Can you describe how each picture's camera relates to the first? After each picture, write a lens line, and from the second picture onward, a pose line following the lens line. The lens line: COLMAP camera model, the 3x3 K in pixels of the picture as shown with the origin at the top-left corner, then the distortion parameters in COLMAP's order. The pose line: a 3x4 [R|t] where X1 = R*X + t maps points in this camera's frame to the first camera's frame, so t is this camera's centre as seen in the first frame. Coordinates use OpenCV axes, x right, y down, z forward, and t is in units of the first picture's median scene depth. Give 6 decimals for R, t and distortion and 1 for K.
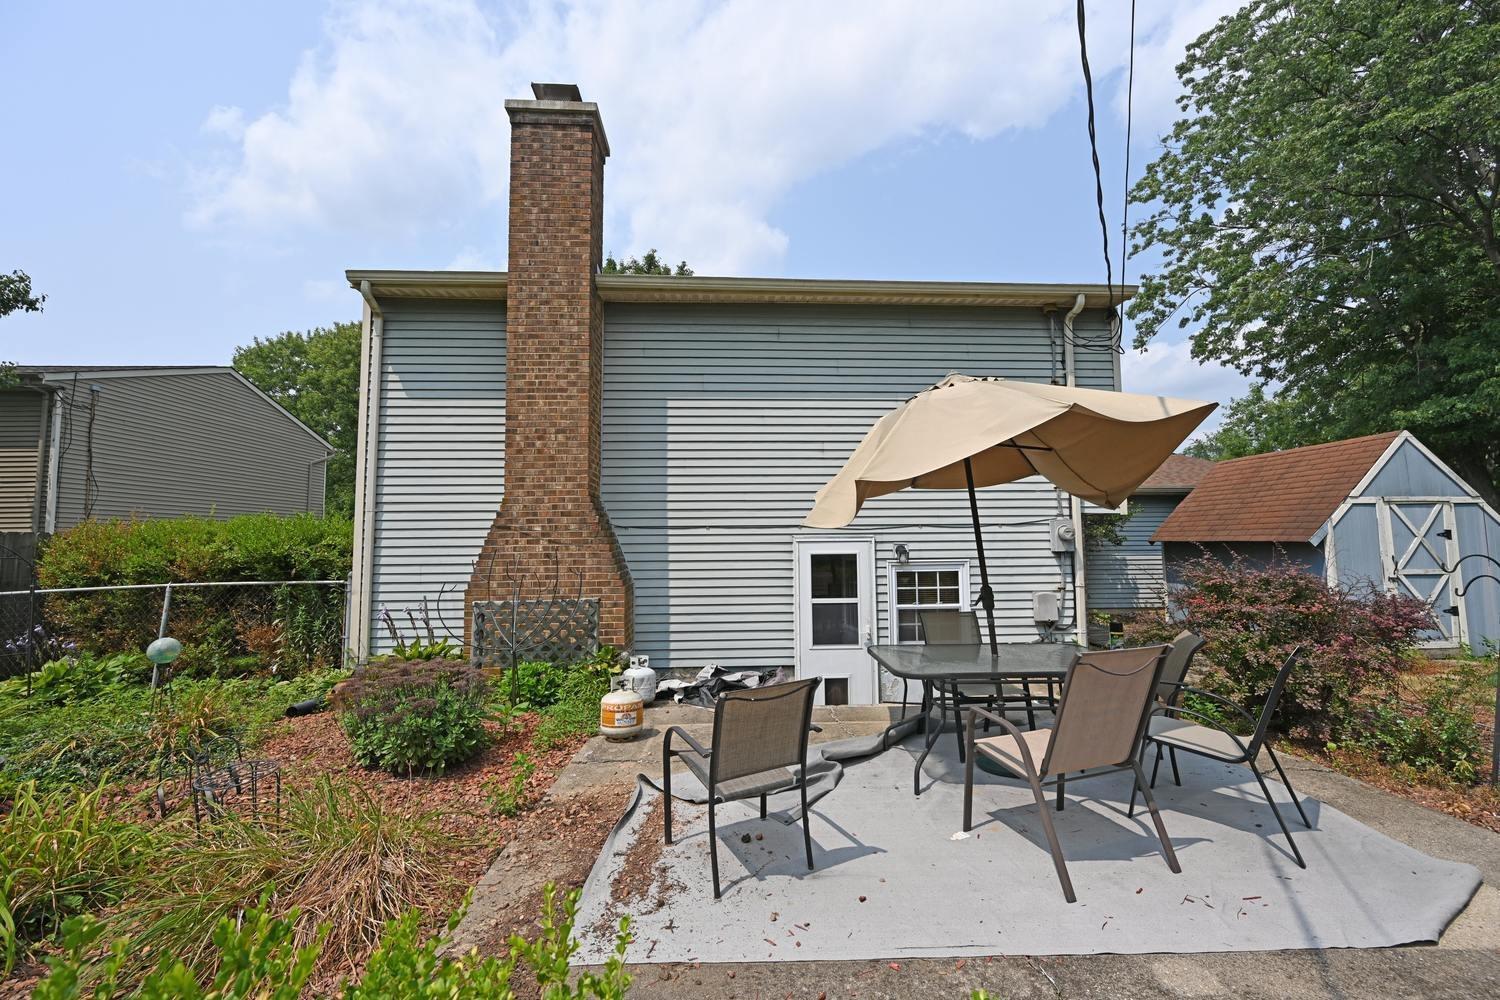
lens RADIAL K [[590.6, 0, 750.0], [0, 590.6, 500.0], [0, 0, 1]] dist [0.000551, 0.000032]
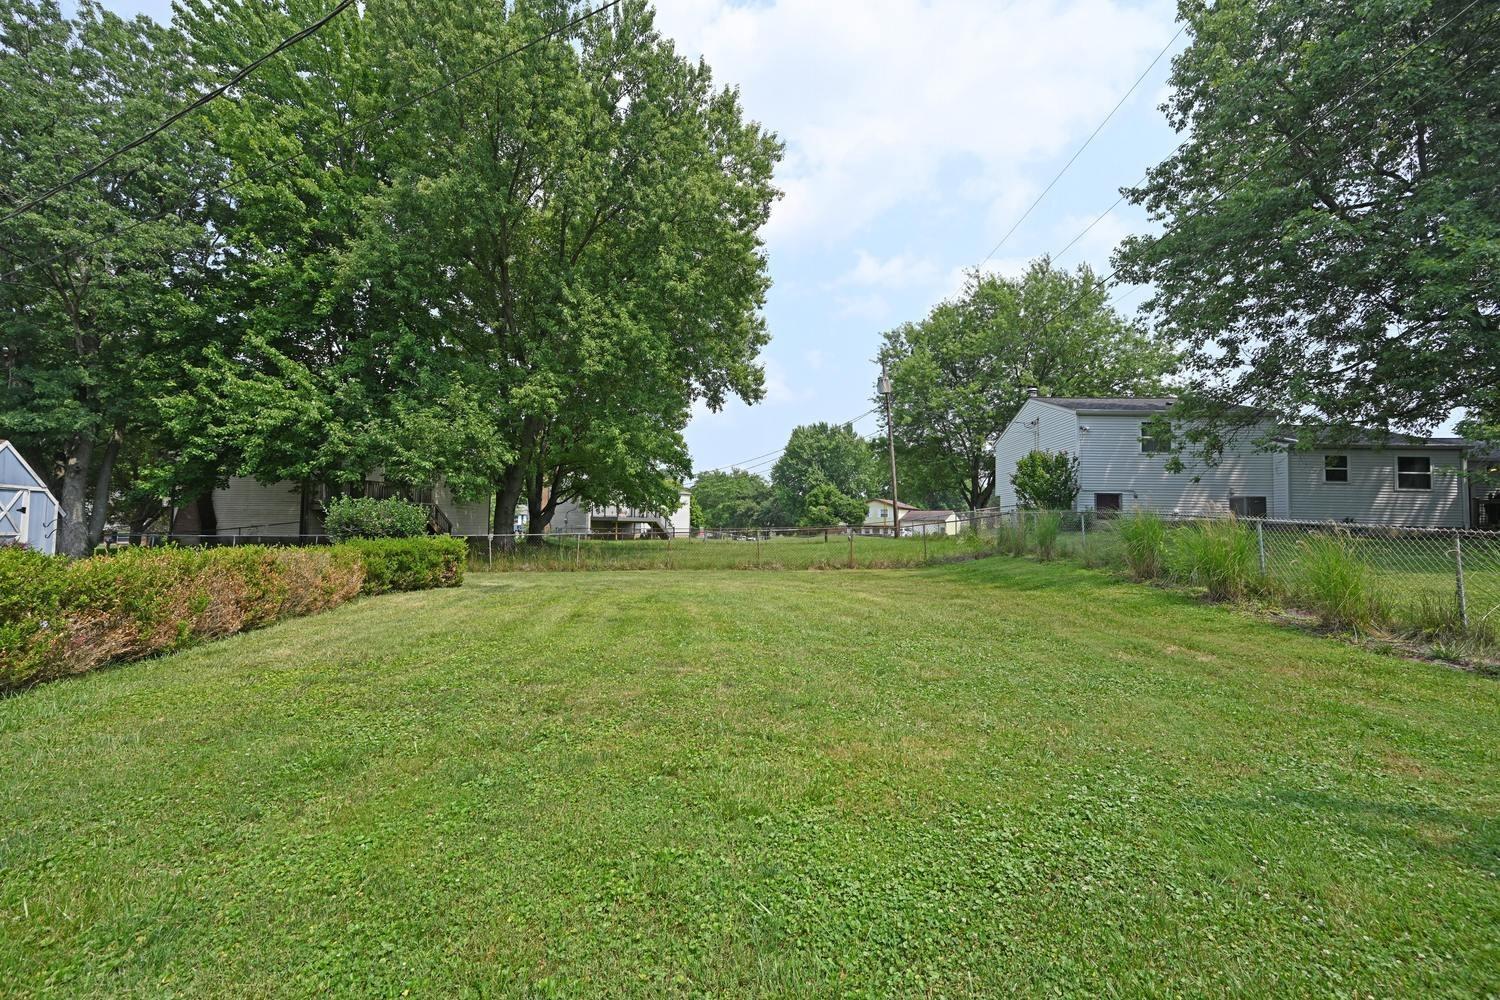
lens RADIAL K [[590.6, 0, 750.0], [0, 590.6, 500.0], [0, 0, 1]] dist [0.000551, 0.000032]
pose [[-0.215648, 0.044344, 0.975464, -0.920132], [-0.085100, 0.994314, -0.064015, -0.038620], [-0.972756, -0.096816, -0.210648, -0.650924]]
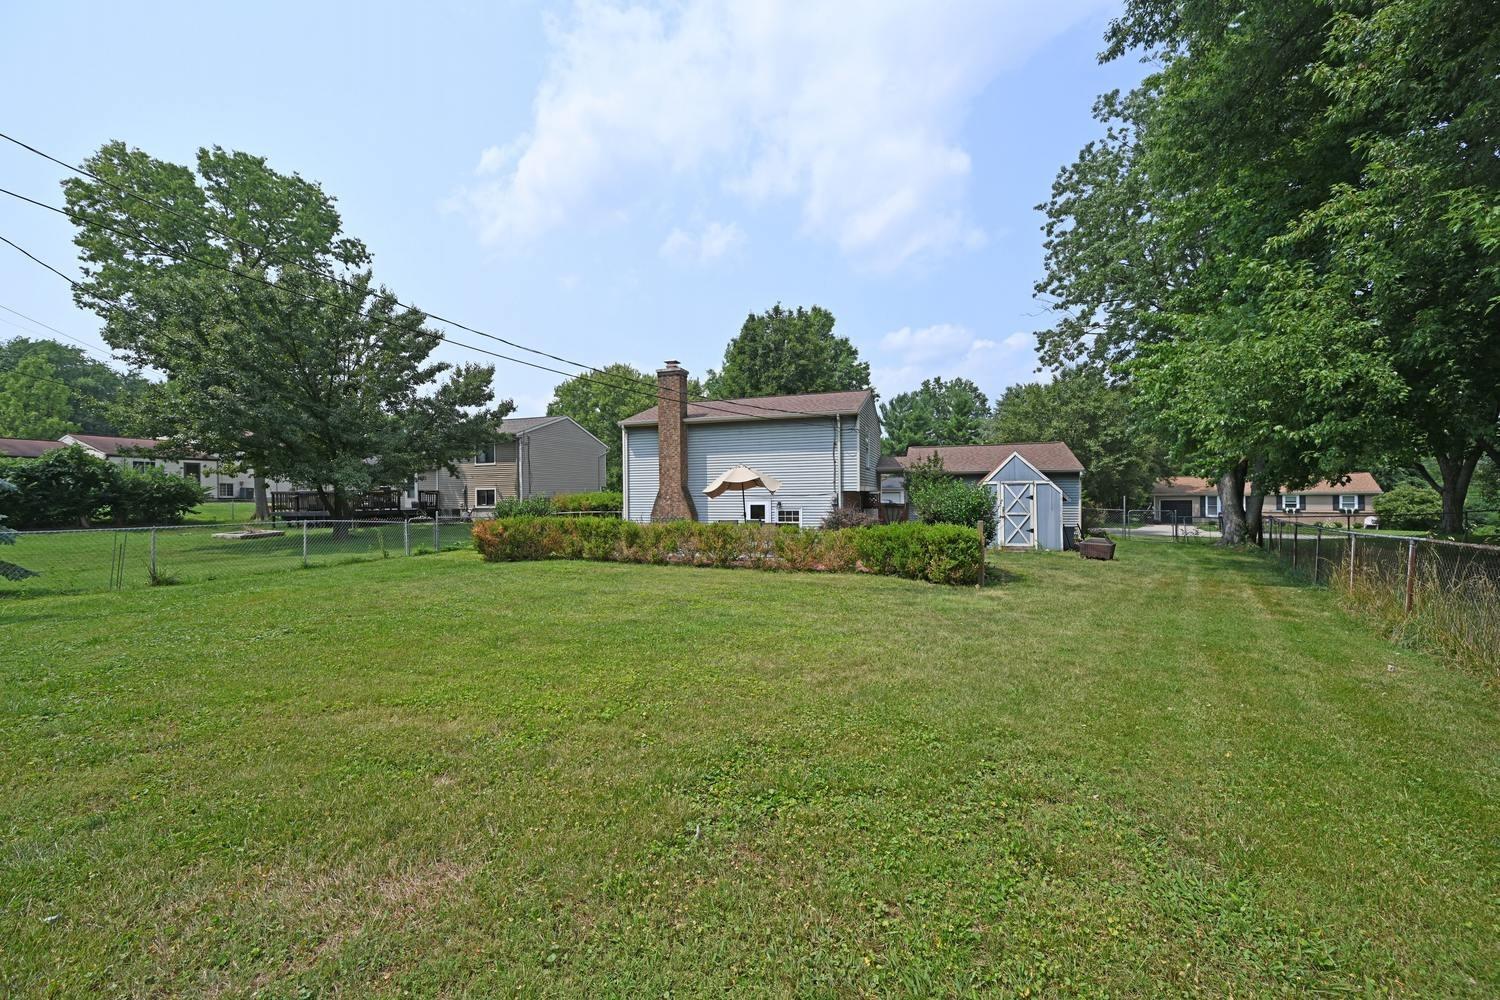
lens RADIAL K [[590.6, 0, 750.0], [0, 590.6, 500.0], [0, 0, 1]] dist [0.000551, 0.000032]
pose [[0.933294, 0.003213, -0.359099, 1.182392], [0.029066, 0.996003, 0.084453, -0.188841], [0.357935, -0.089257, 0.929471, -1.818725]]
